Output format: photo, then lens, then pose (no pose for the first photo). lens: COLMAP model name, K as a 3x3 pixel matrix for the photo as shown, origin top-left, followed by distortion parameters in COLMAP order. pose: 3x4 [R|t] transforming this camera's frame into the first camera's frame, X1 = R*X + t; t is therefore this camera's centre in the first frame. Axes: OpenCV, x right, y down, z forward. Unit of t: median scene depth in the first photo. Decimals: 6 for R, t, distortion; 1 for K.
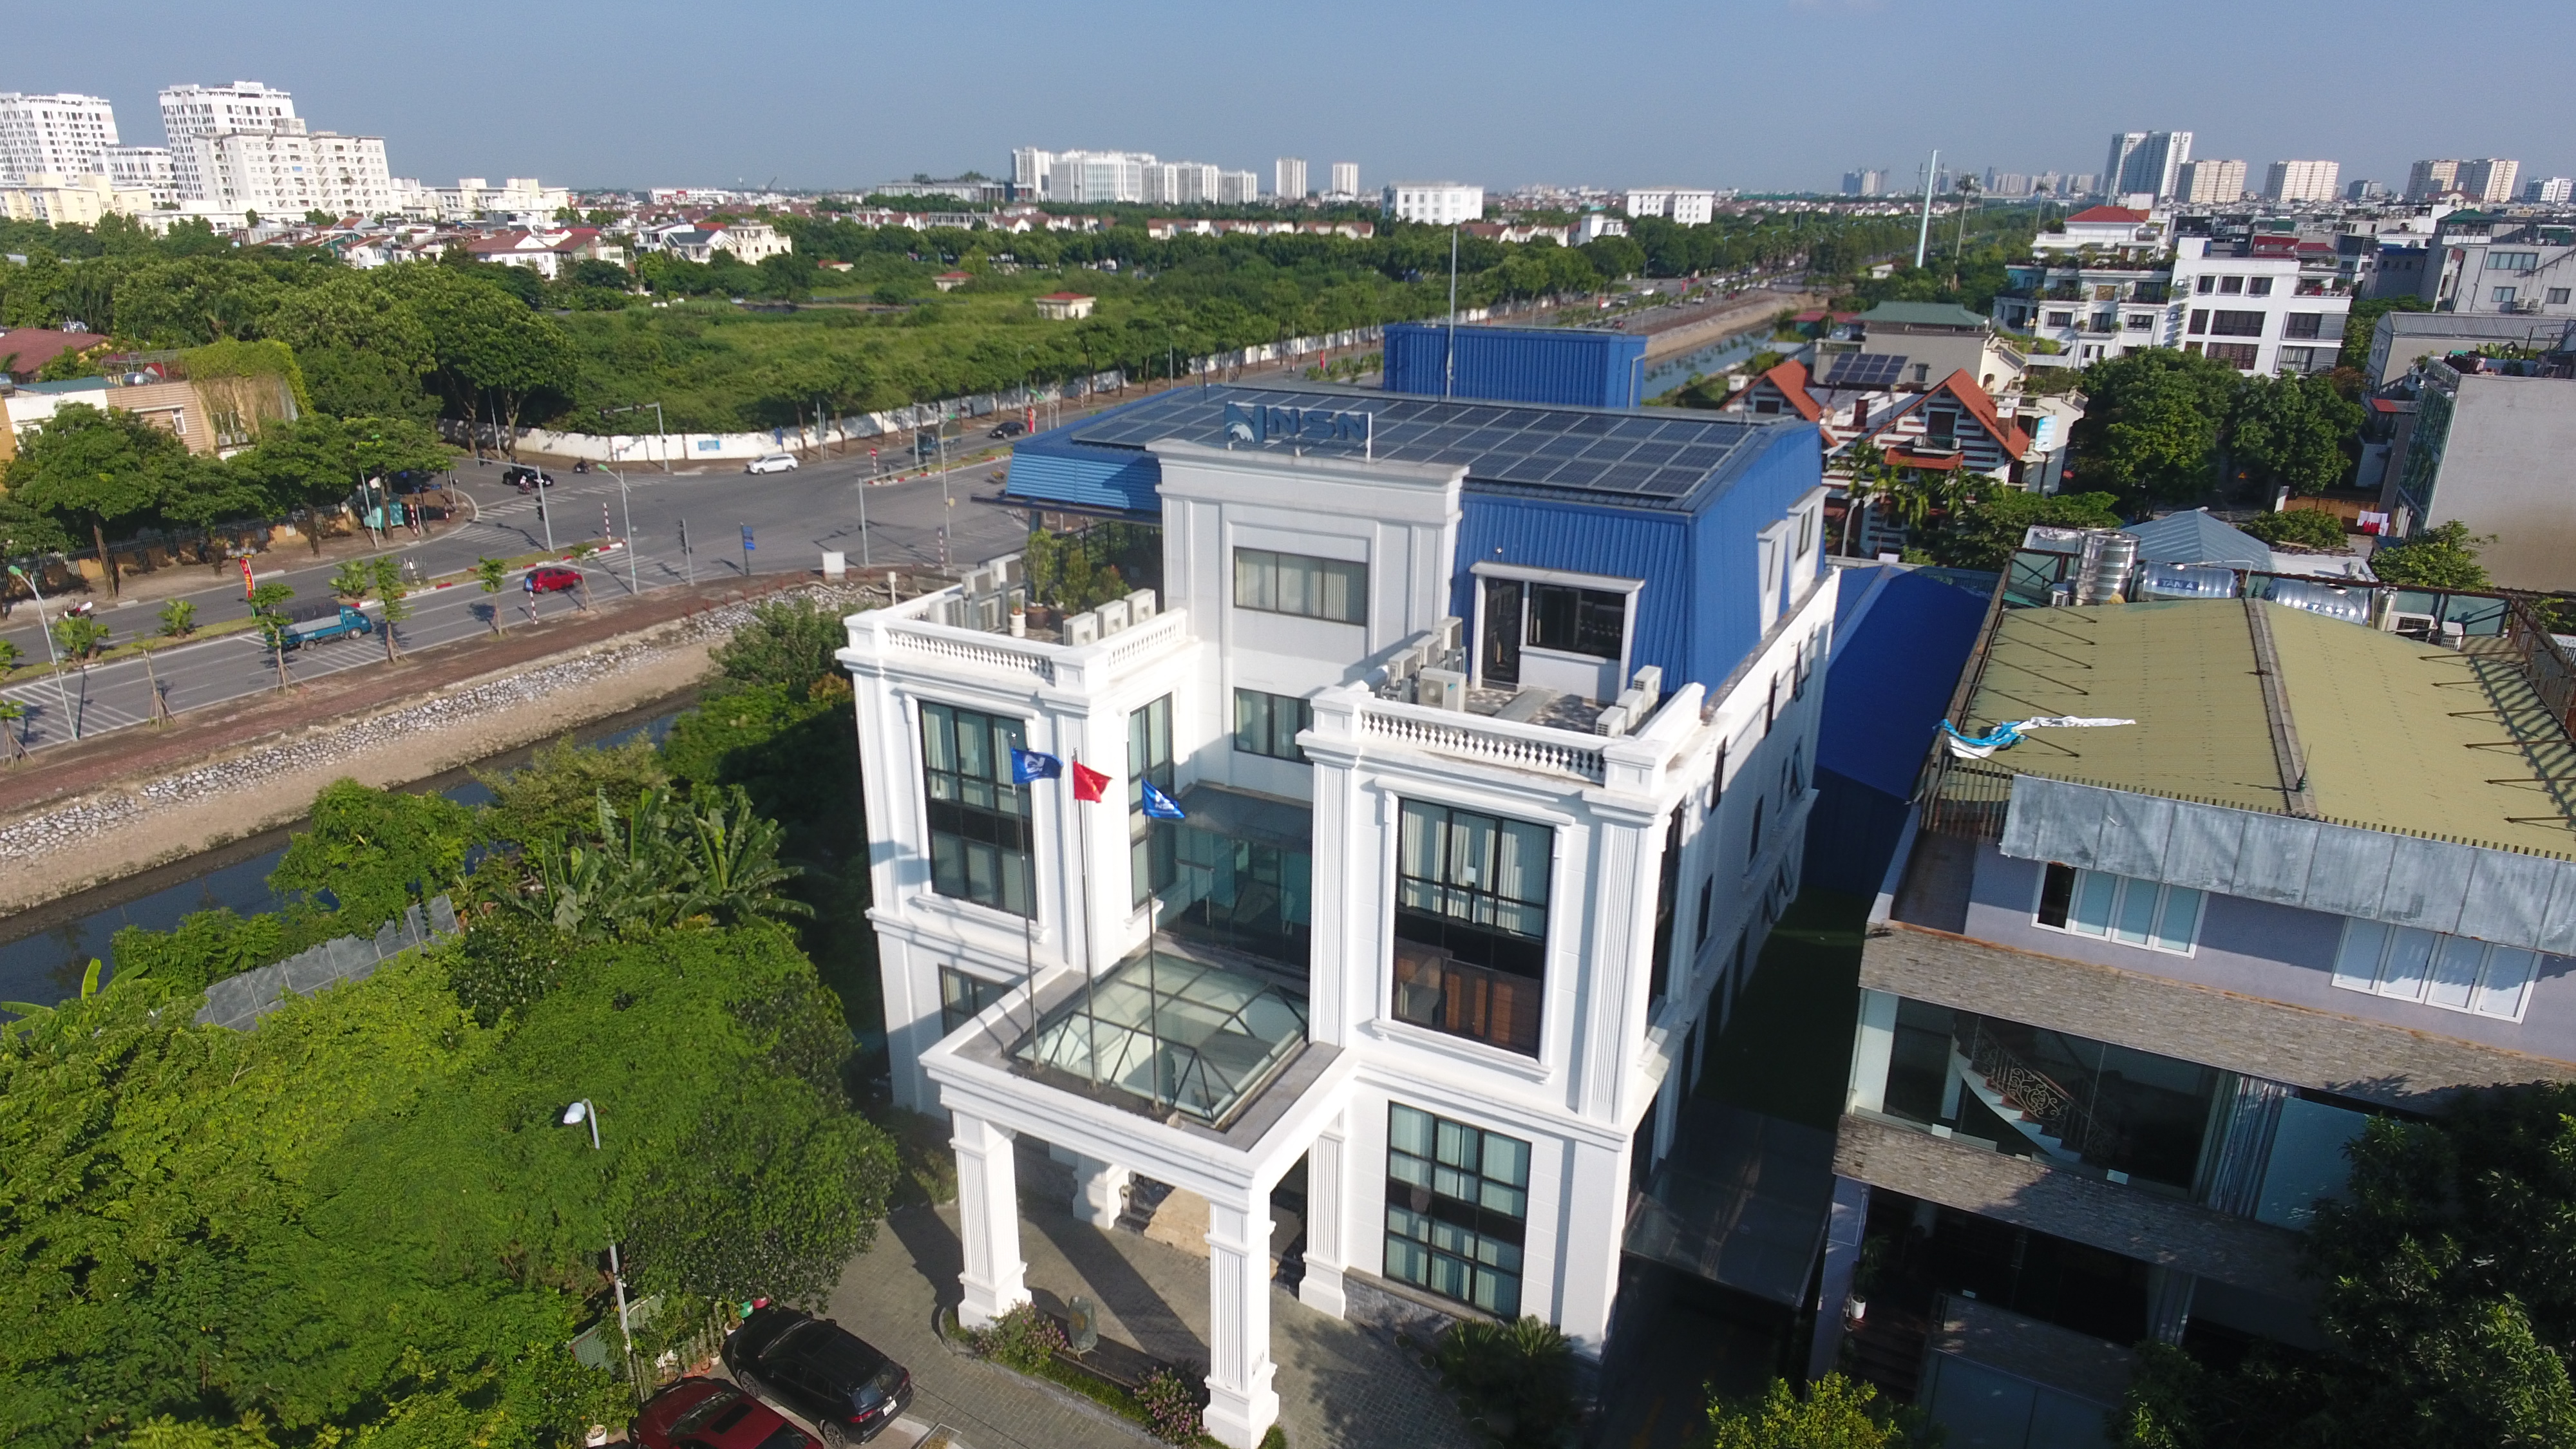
lens RADIAL K [[1519.5, 0, 1288.0], [0, 1519.5, 724.5], [0, 0, 1]] dist [0.003162, -0.002145]
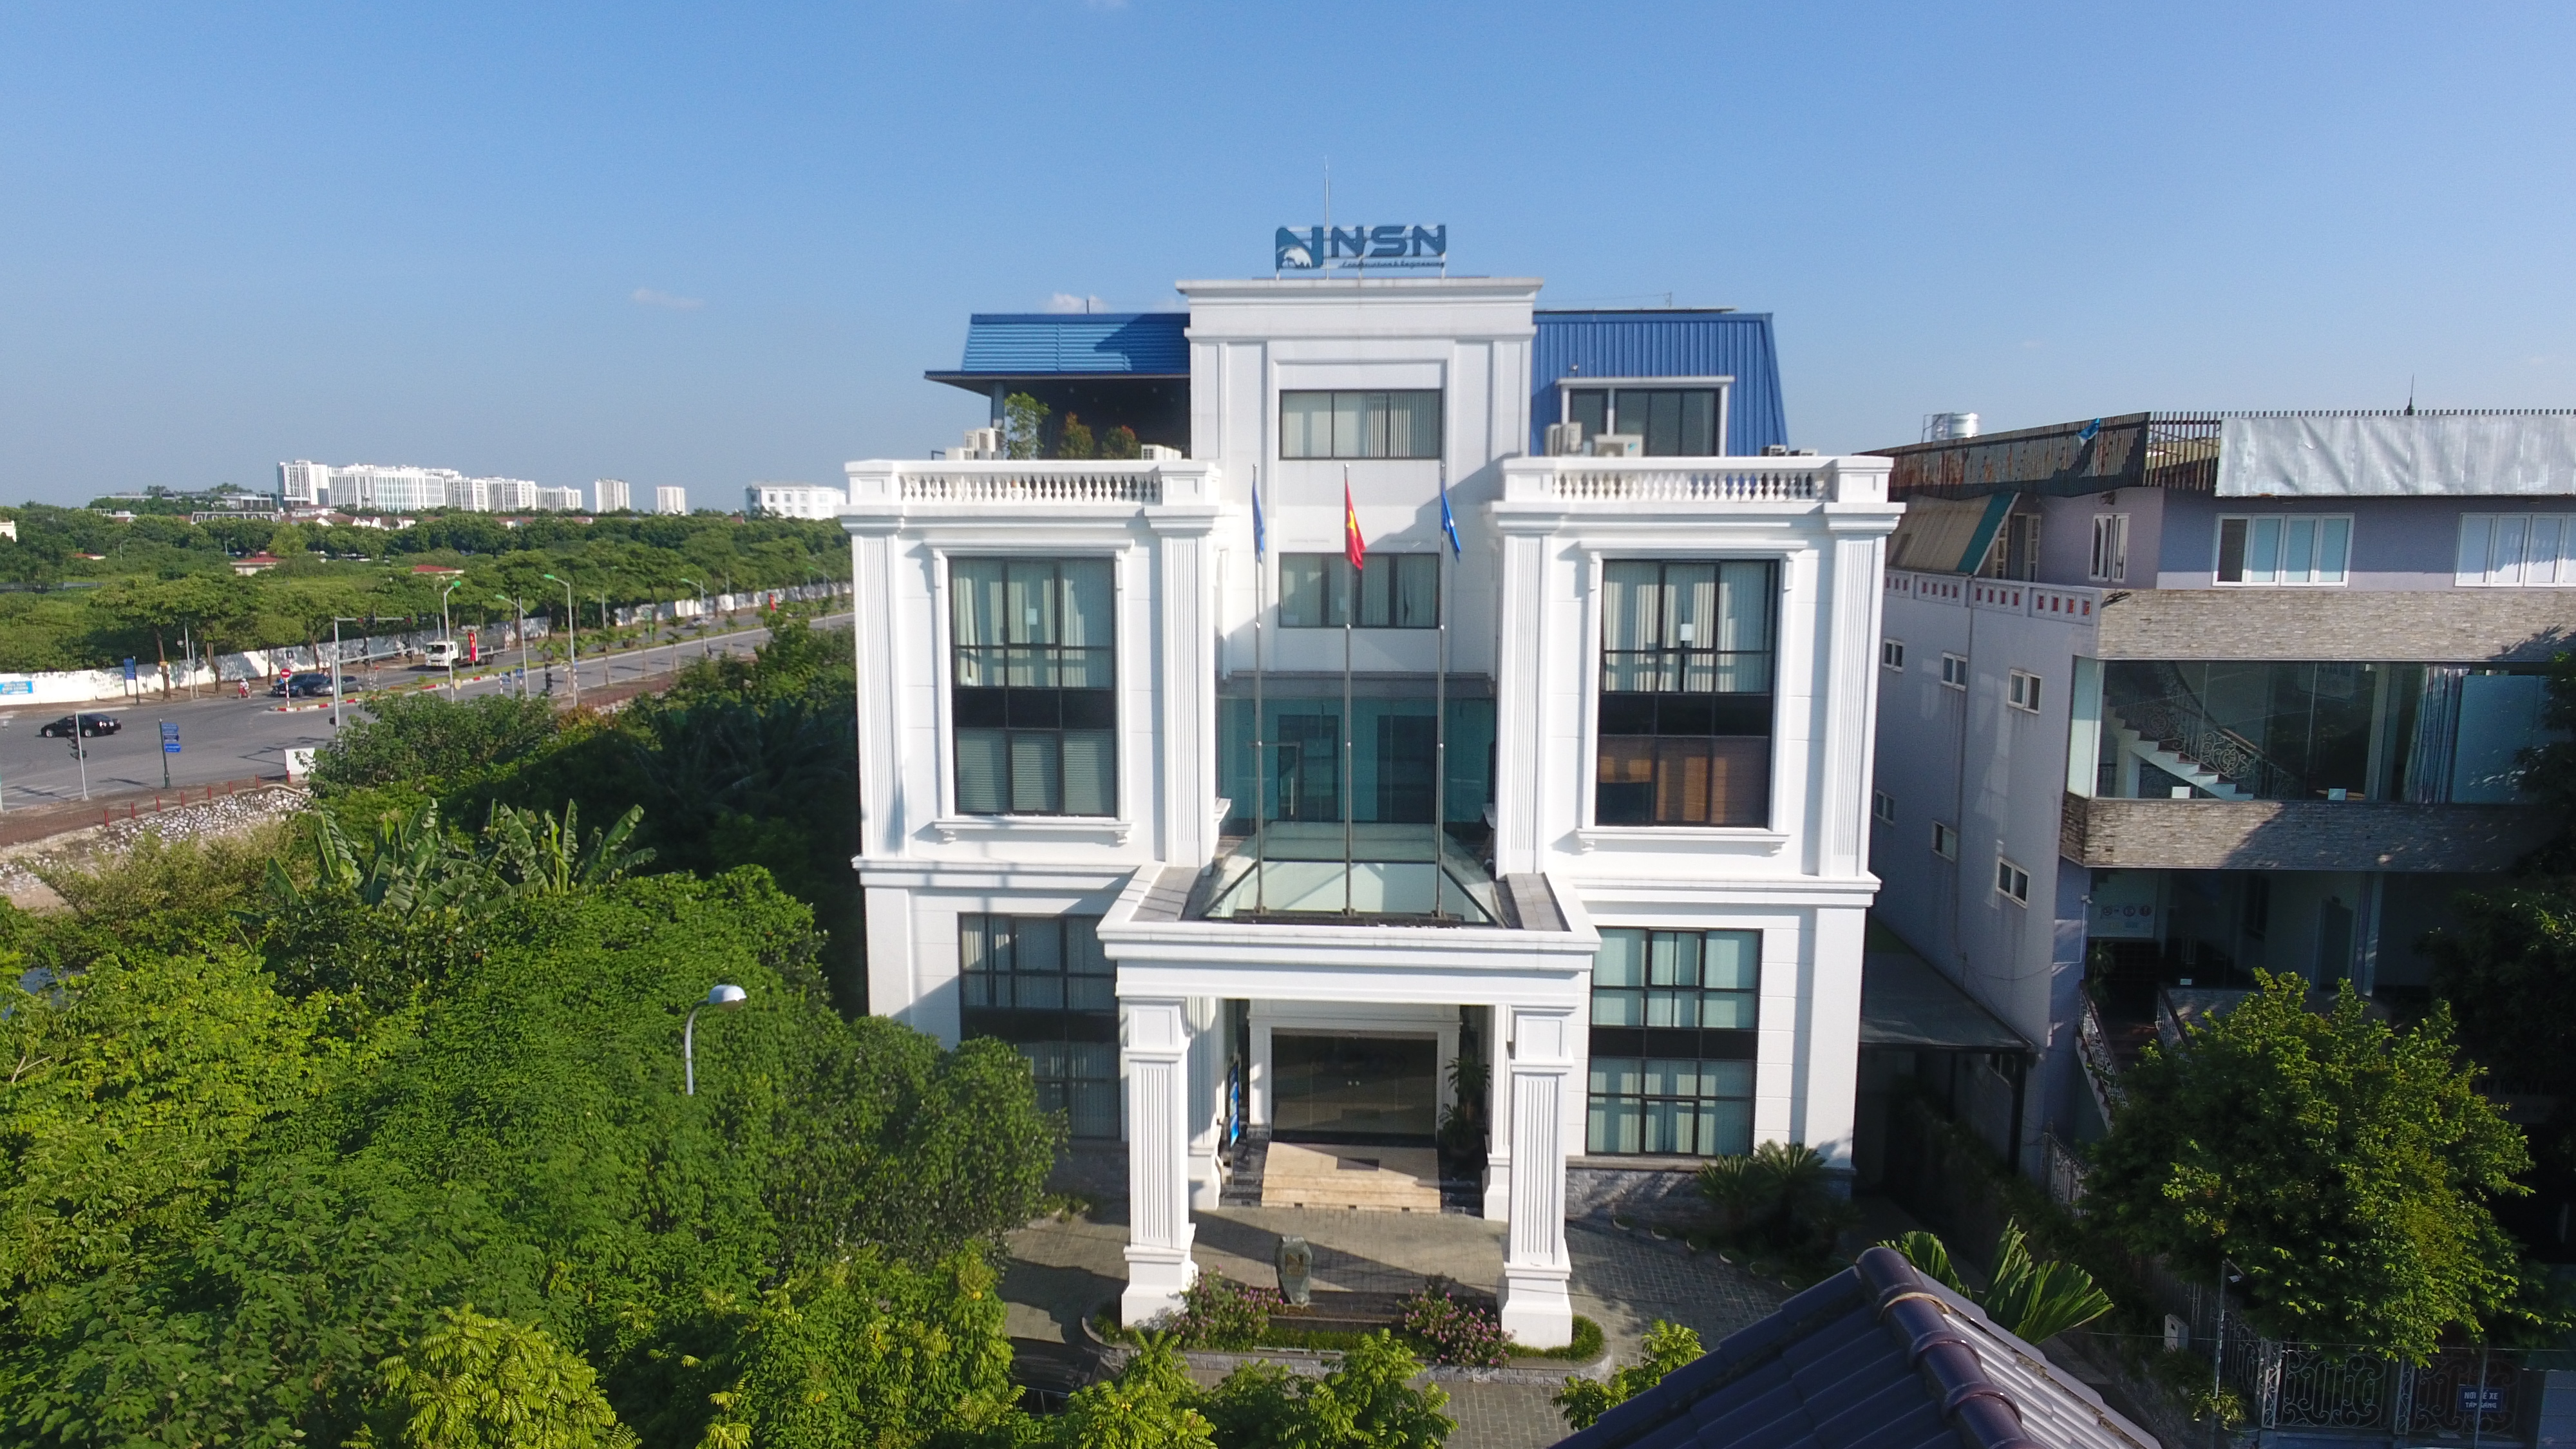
lens RADIAL K [[1519.5, 0, 1288.0], [0, 1519.5, 724.5], [0, 0, 1]] dist [0.003162, -0.002145]
pose [[0.911128, -0.060667, 0.407634, -0.172300], [0.142177, 0.974653, -0.172733, 0.098568], [-0.386823, 0.215337, 0.896659, 0.091047]]
